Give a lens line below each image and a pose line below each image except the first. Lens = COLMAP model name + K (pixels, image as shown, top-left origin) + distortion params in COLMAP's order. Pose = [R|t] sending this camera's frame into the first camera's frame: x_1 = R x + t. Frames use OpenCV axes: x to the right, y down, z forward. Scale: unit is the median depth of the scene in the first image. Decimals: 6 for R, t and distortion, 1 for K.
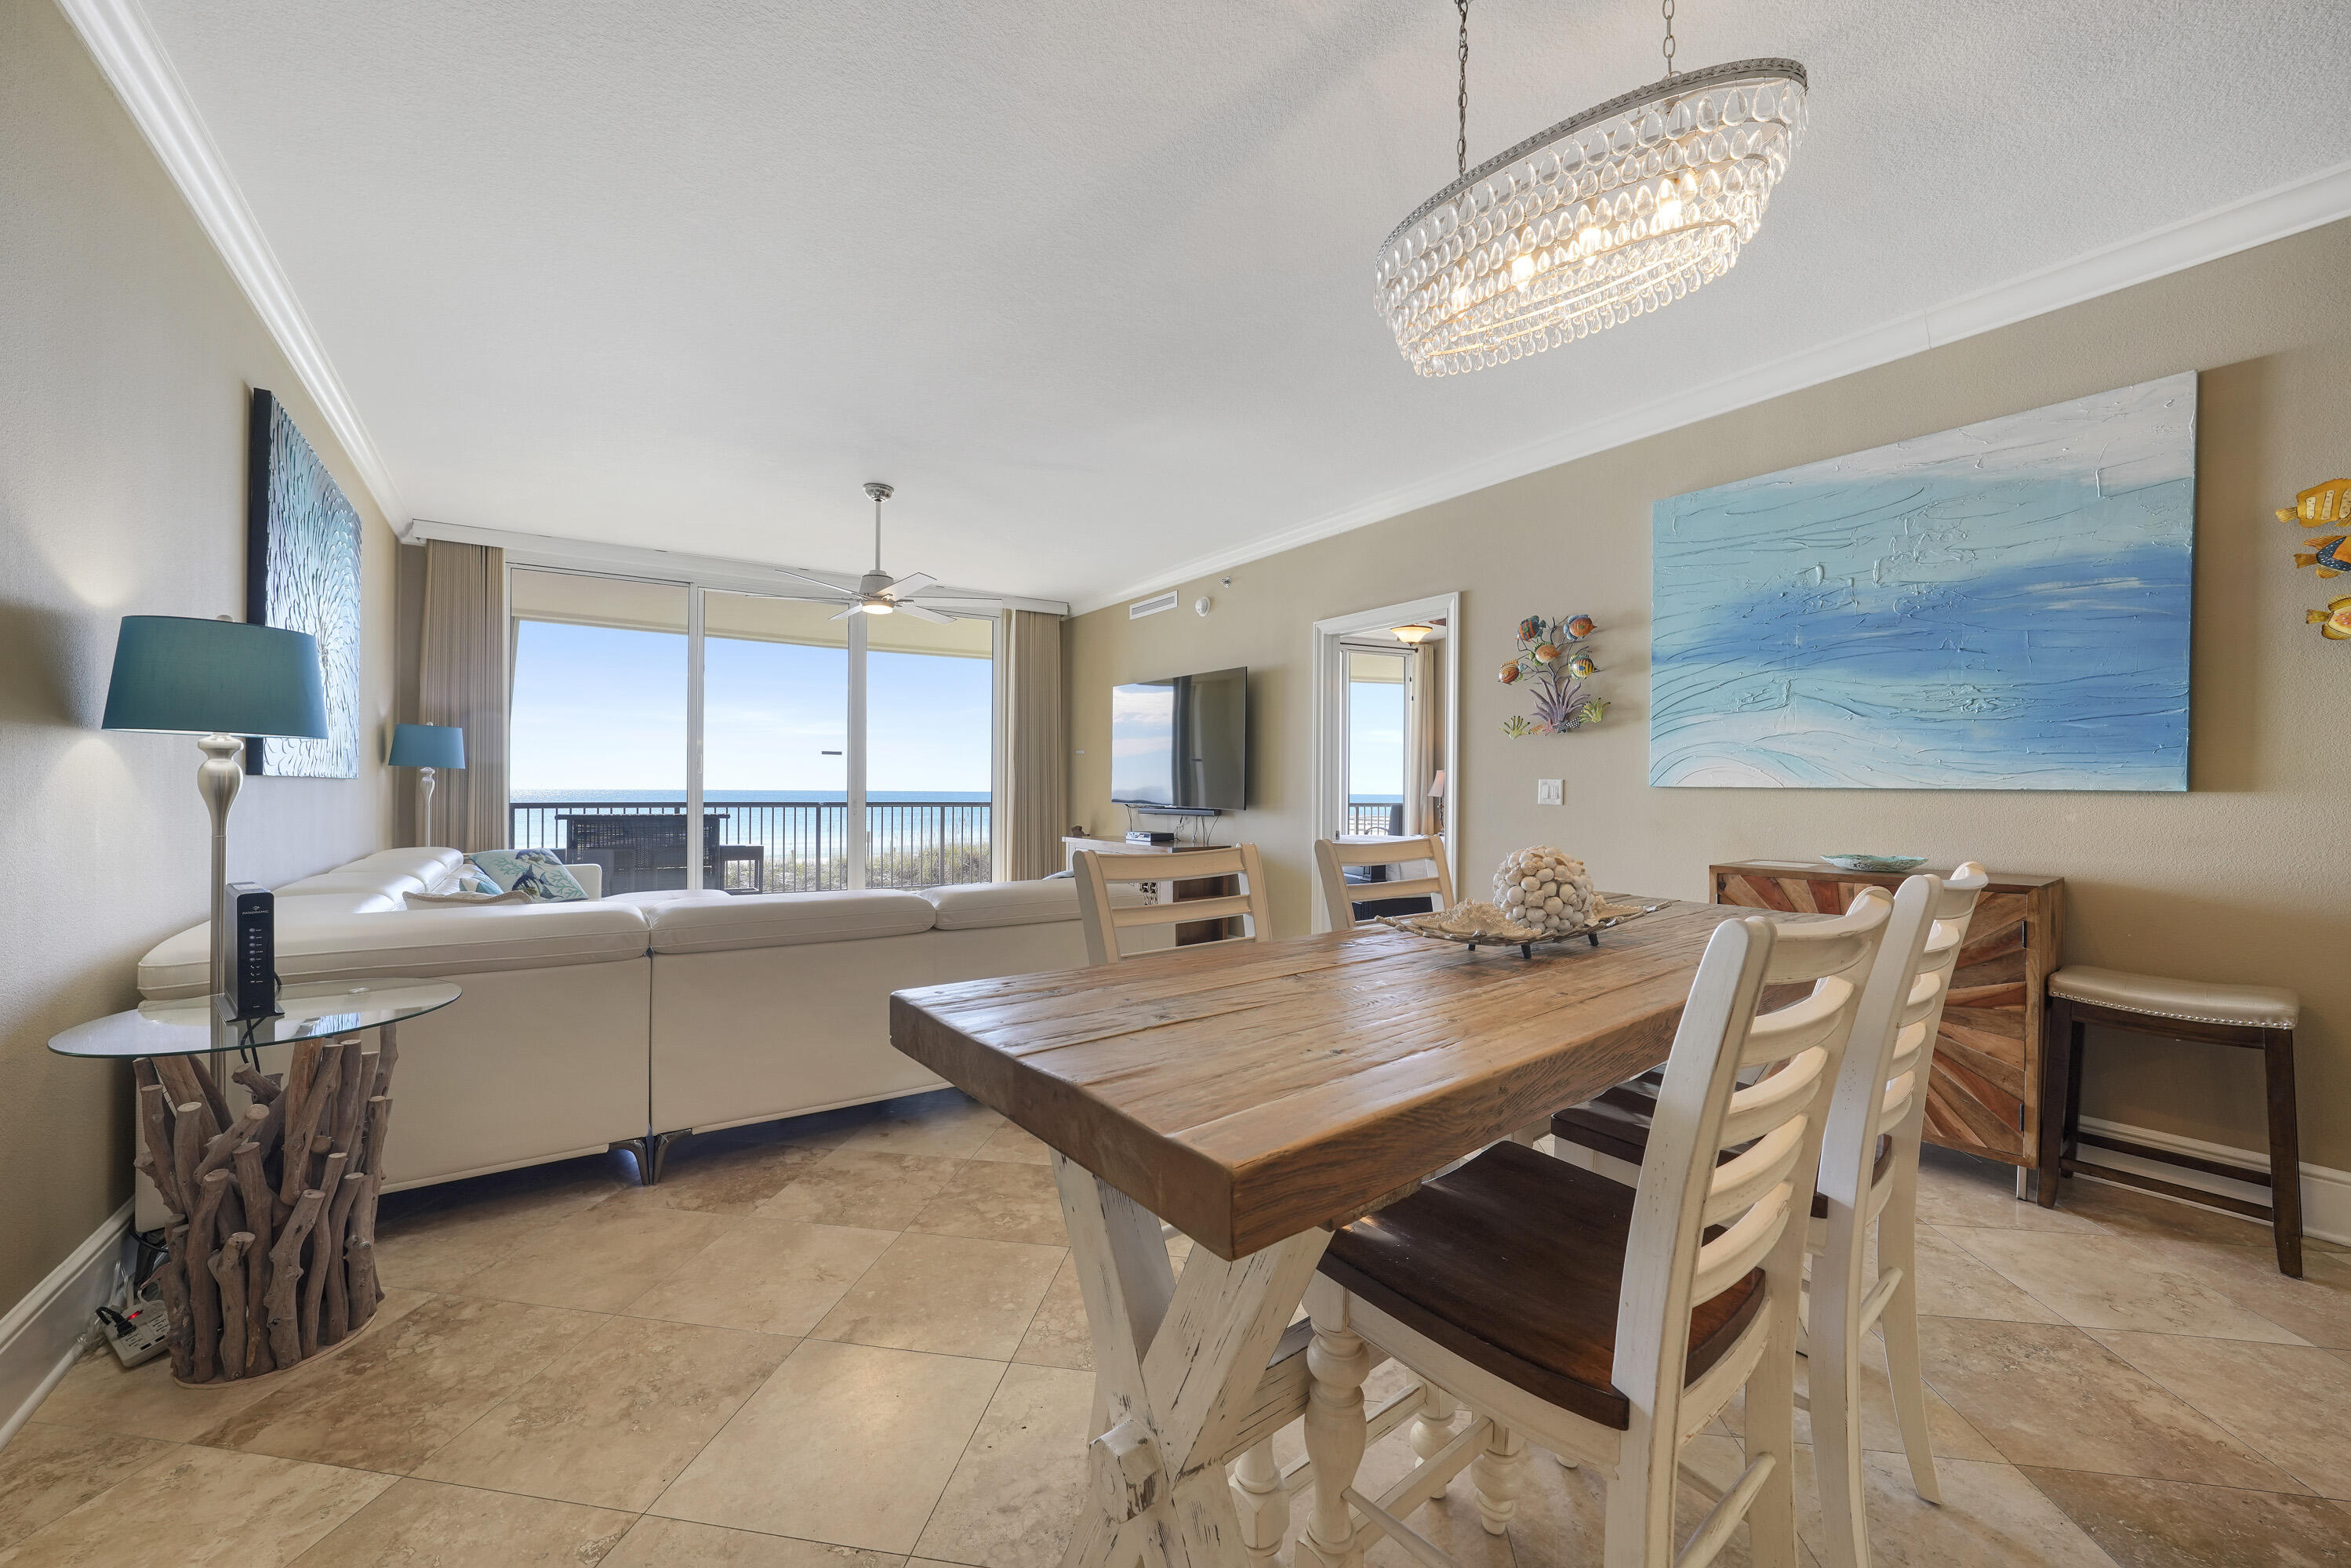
lens RADIAL K [[885.0, 0, 1191.2], [0, 885.0, 829.3], [0, 0, 1]] dist [-0.000388, -0.000022]
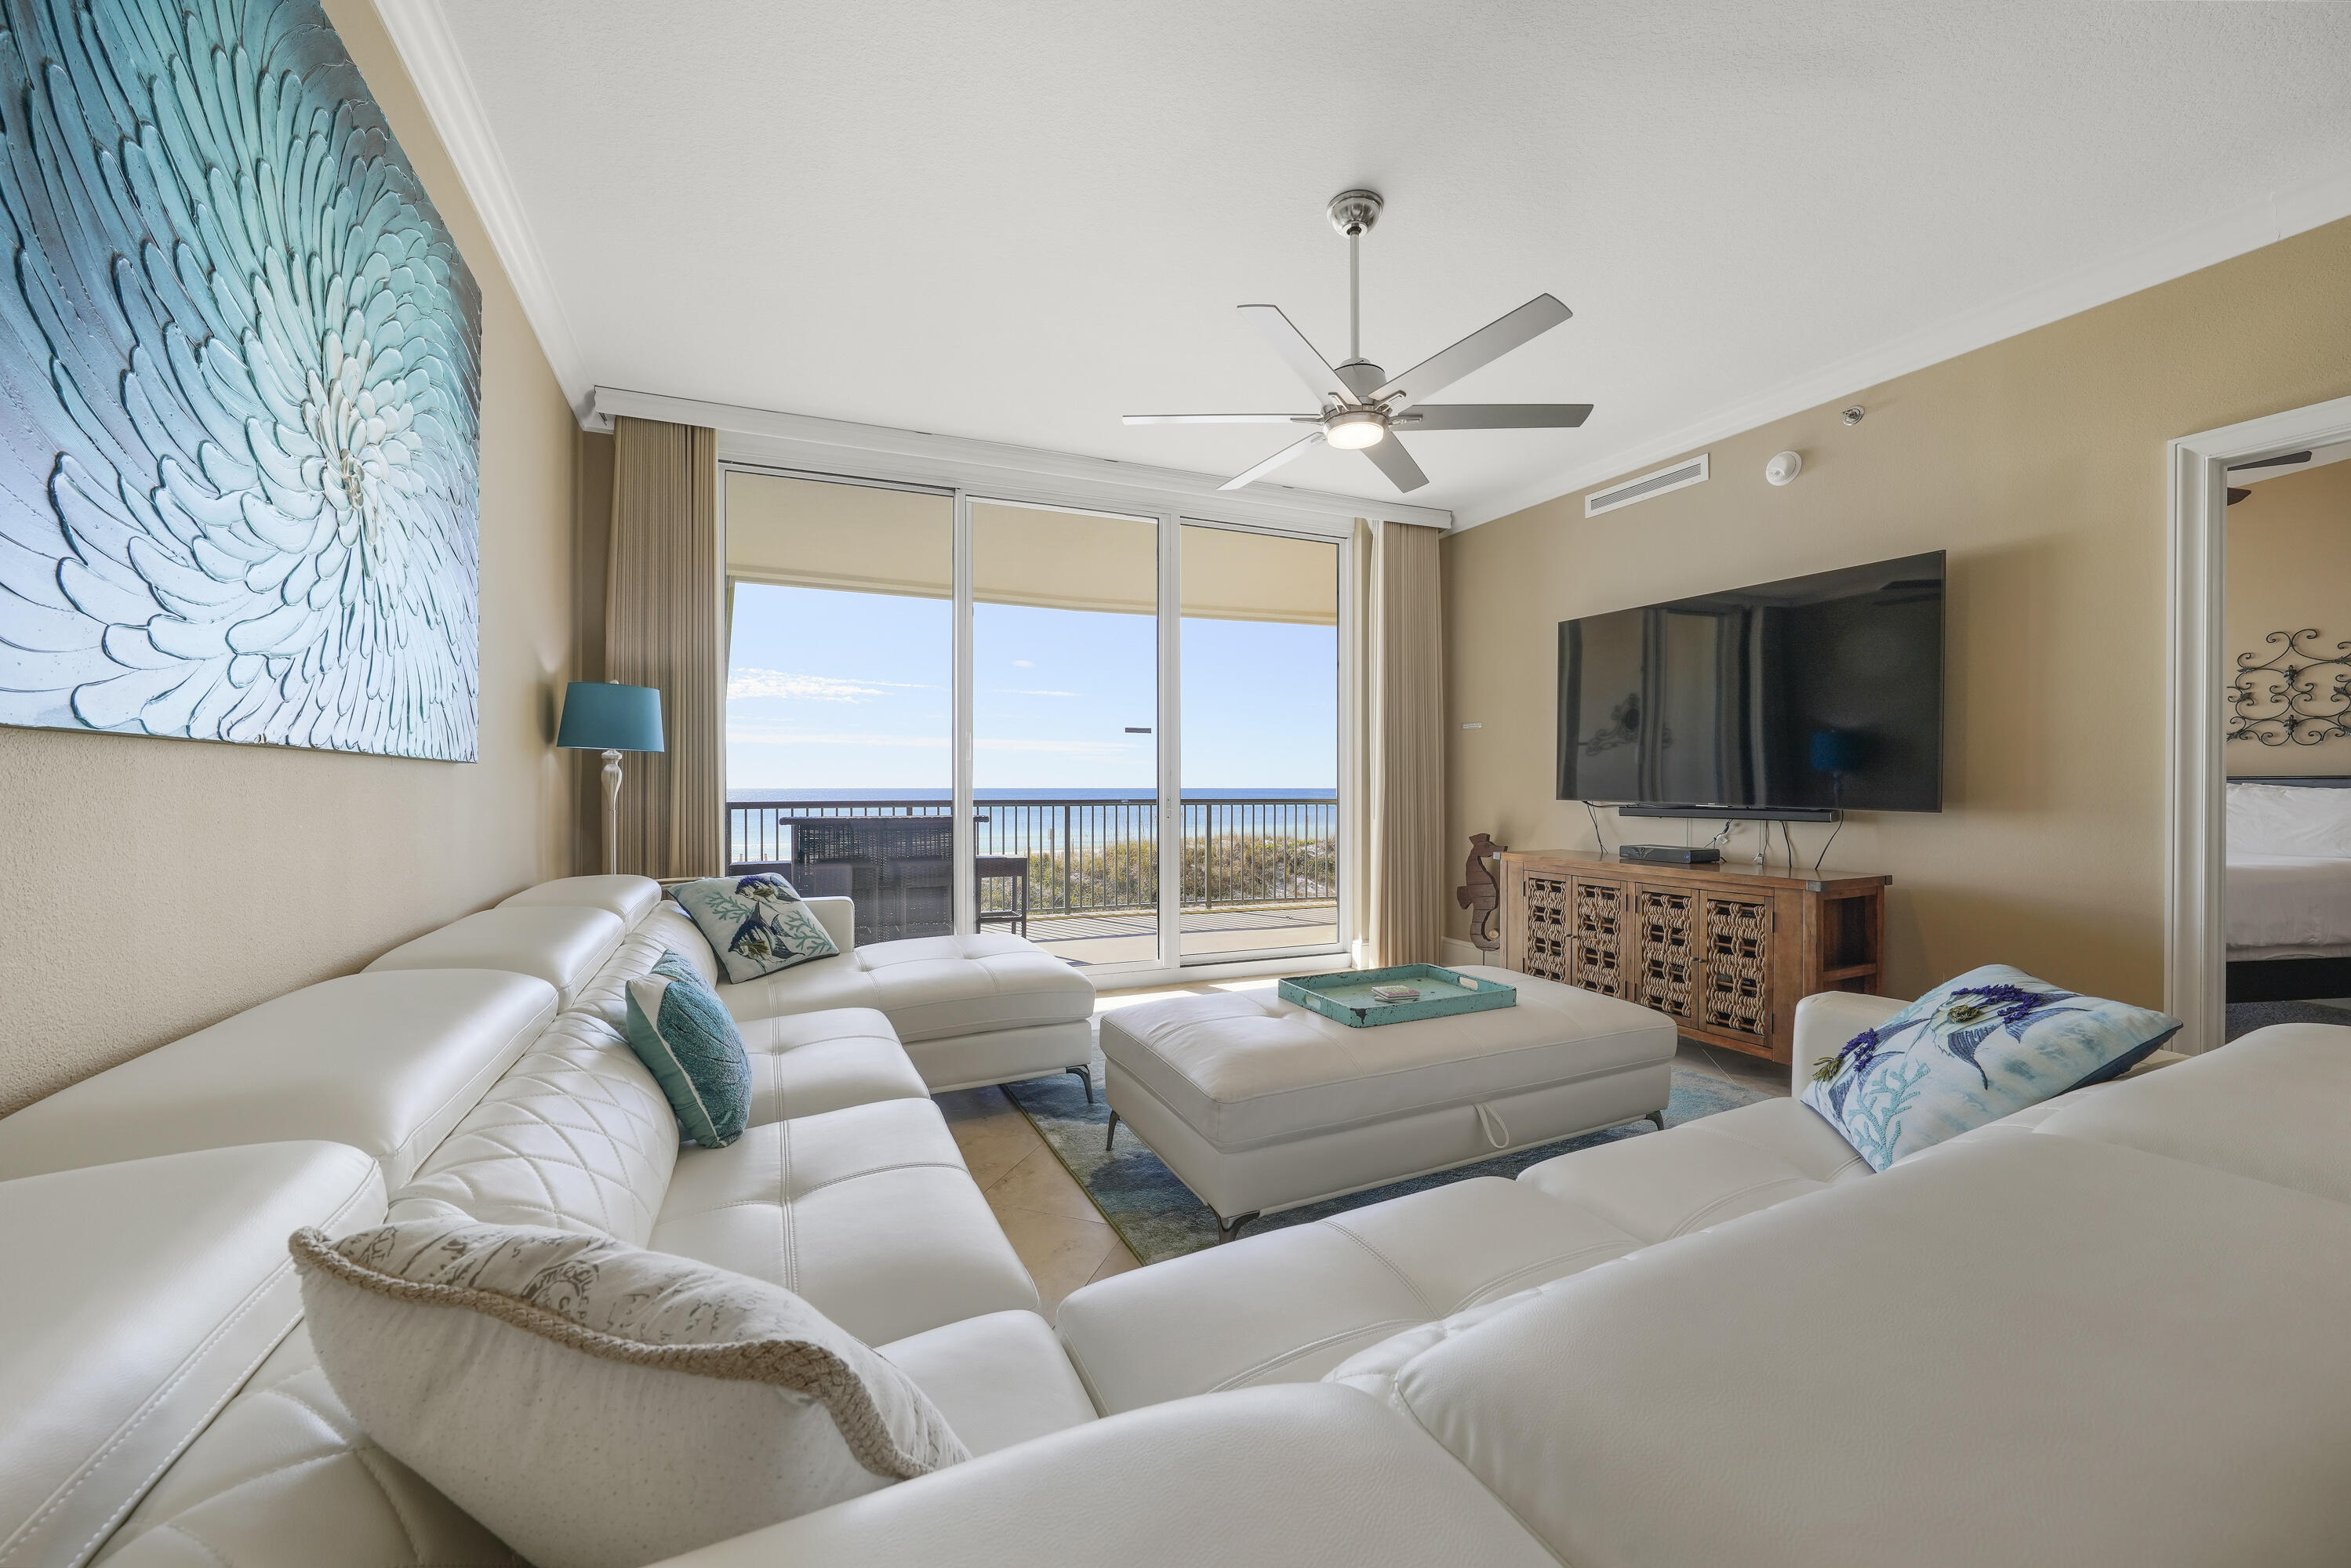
lens RADIAL K [[862.8, 0, 1184.6], [0, 862.8, 796.1], [0, 0, 1]] dist [0.000257, 0.000005]
pose [[0.987582, -0.005537, -0.157005, -0.470145], [0.000652, 0.999515, -0.031148, -0.021359], [0.157102, 0.030659, 0.987106, 0.591572]]
